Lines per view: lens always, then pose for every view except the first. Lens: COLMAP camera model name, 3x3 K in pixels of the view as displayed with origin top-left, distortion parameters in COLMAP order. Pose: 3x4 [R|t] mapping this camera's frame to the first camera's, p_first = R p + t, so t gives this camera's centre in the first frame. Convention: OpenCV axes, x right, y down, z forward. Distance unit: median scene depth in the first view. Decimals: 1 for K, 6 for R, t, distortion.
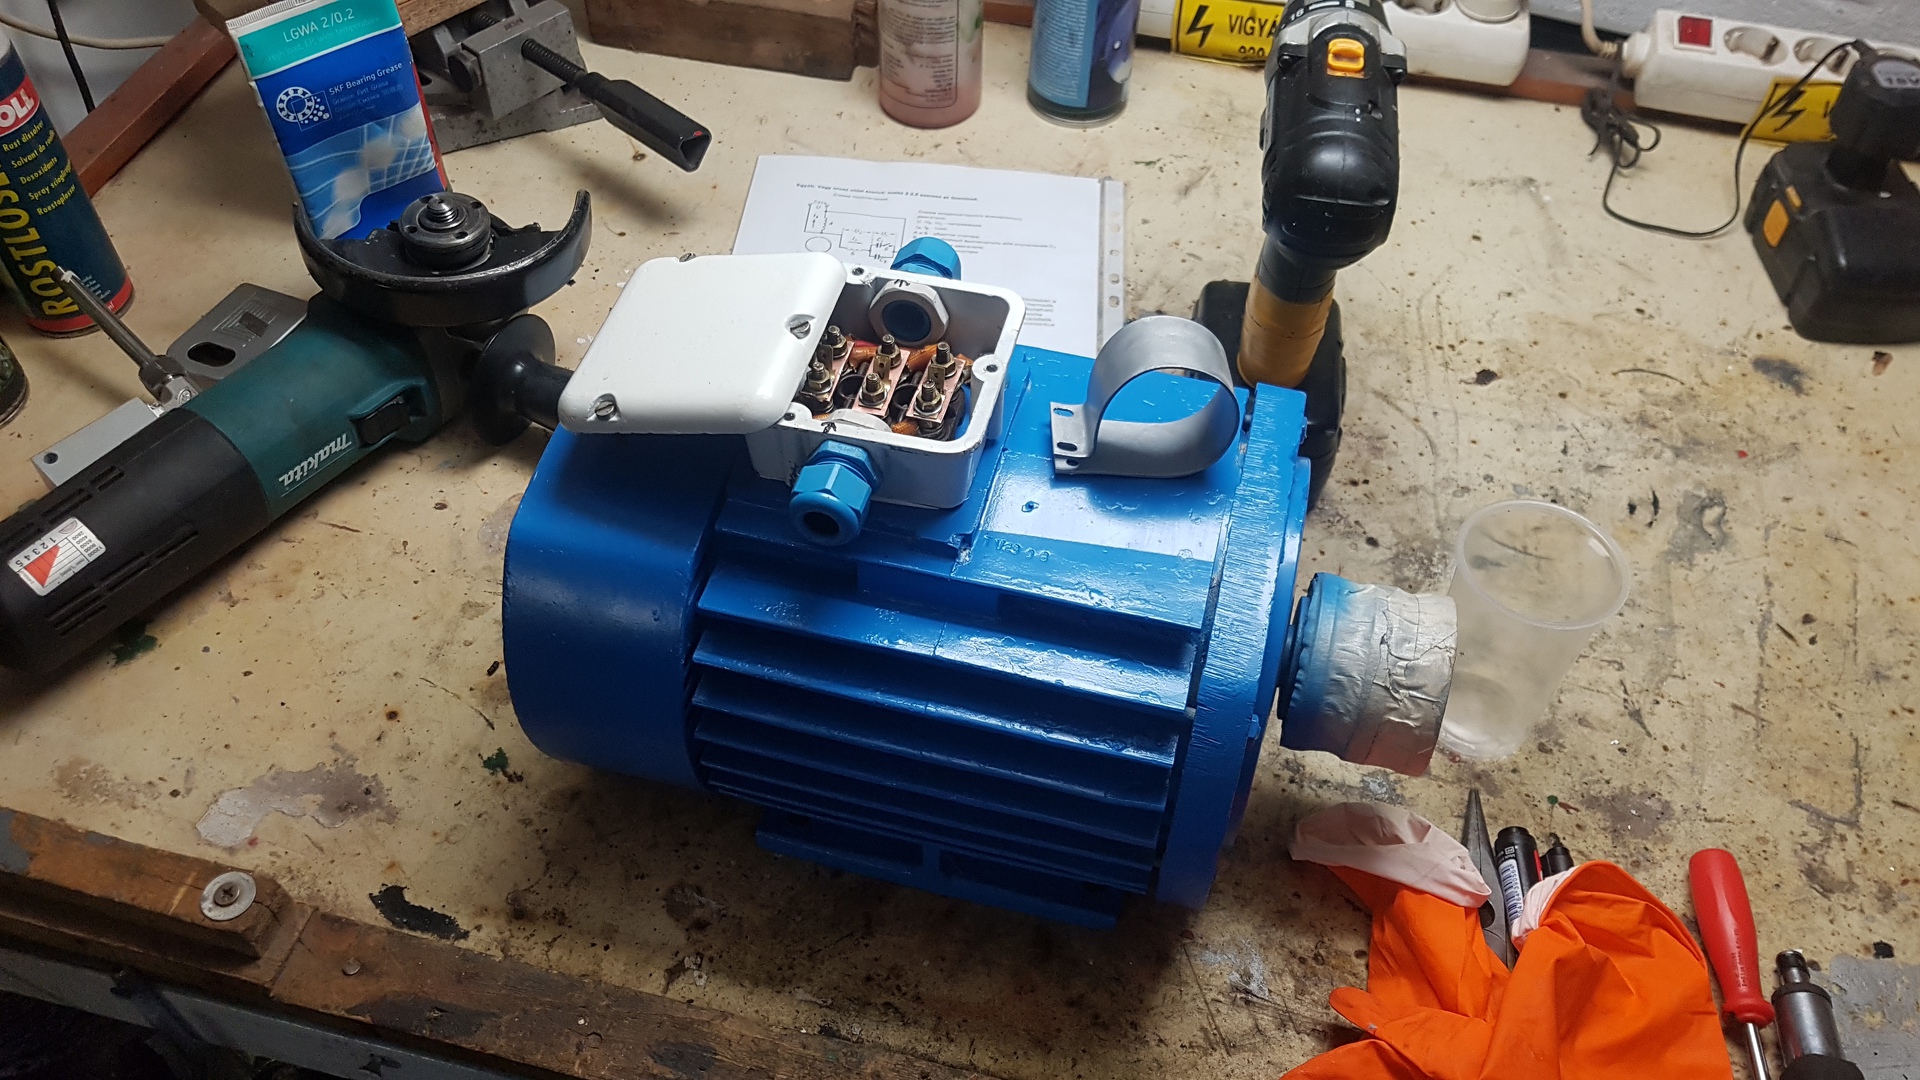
lens RADIAL K [[1542.7, 0, 956.1], [0, 1542.7, 540.3], [0, 0, 1]] dist [-0.022978, -0.015386]
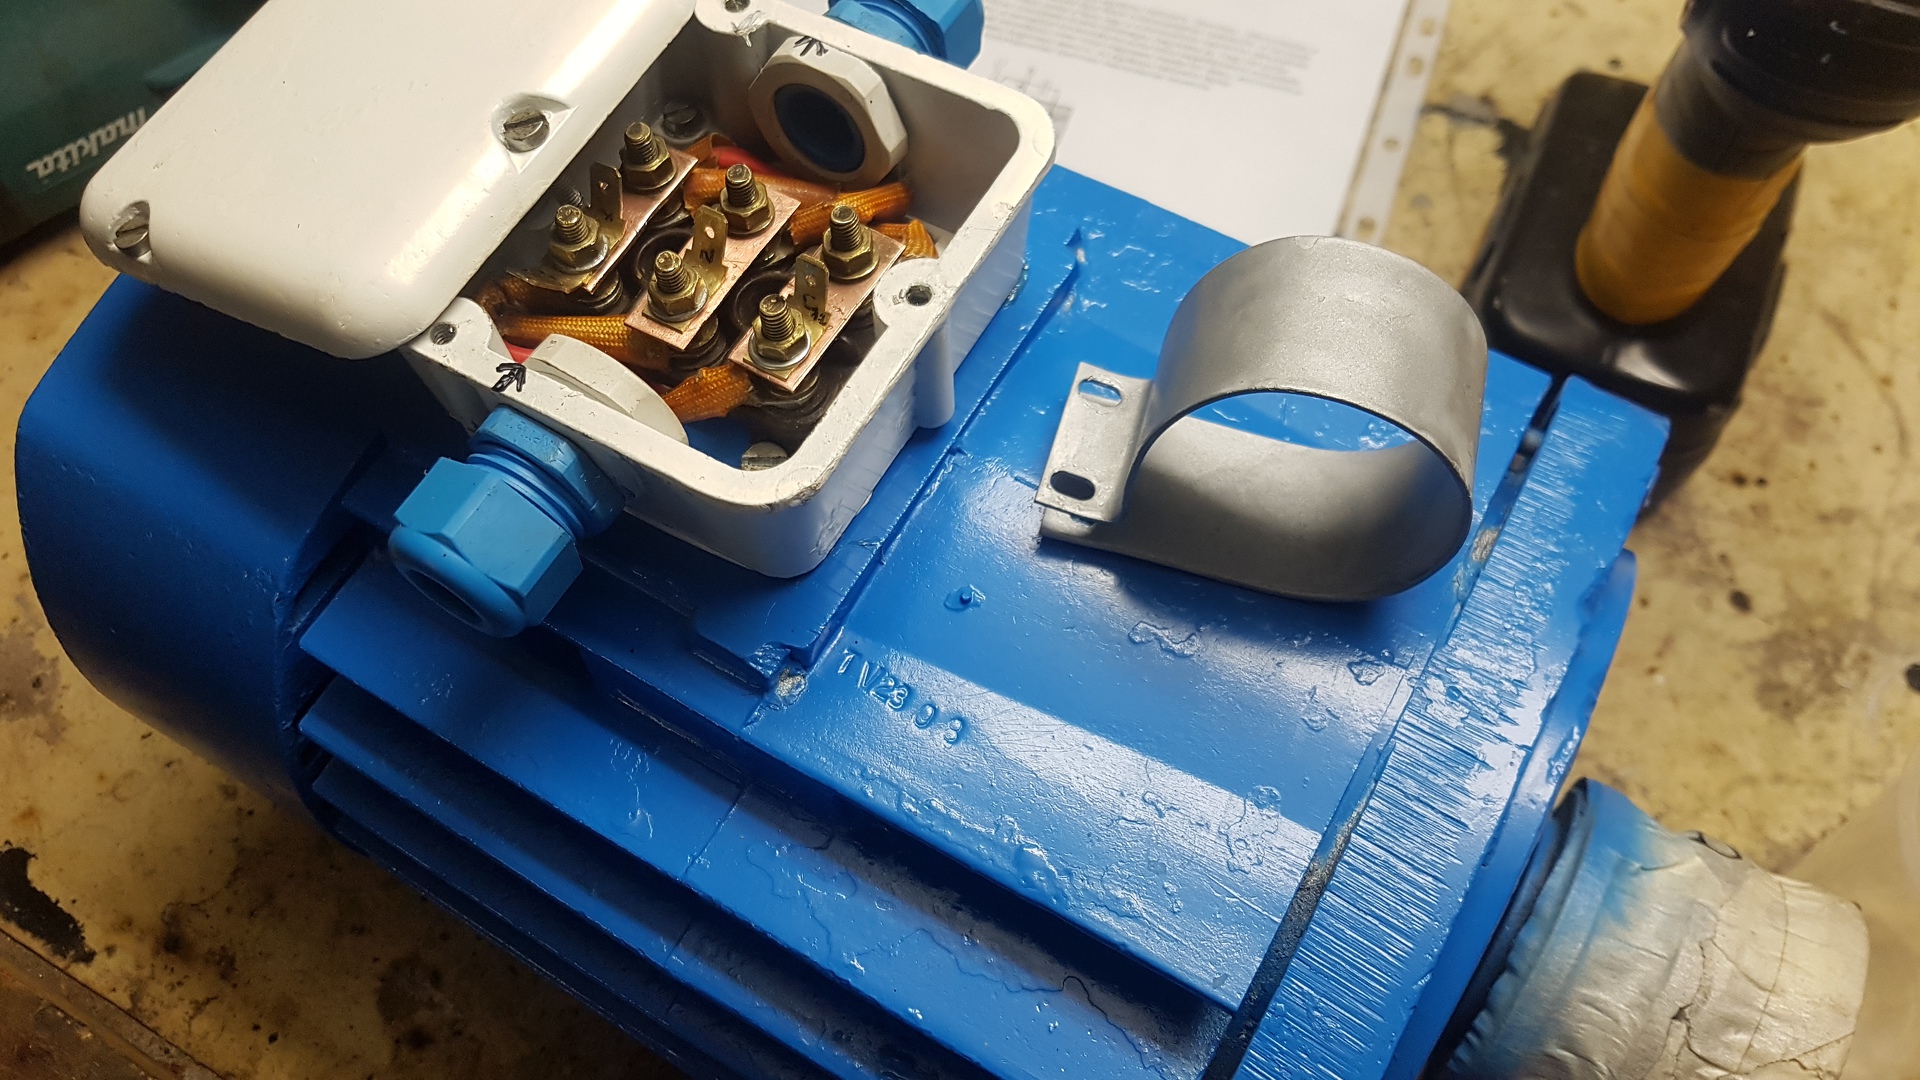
lens RADIAL K [[1542.7, 0, 947.8], [0, 1542.7, 538.8], [0, 0, 1]] dist [-0.022978, -0.015386]
pose [[0.958920, 0.218716, -0.180656, 0.108770], [-0.171803, 0.954516, 0.243685, -0.133690], [0.225737, -0.202637, 0.952881, 0.499845]]
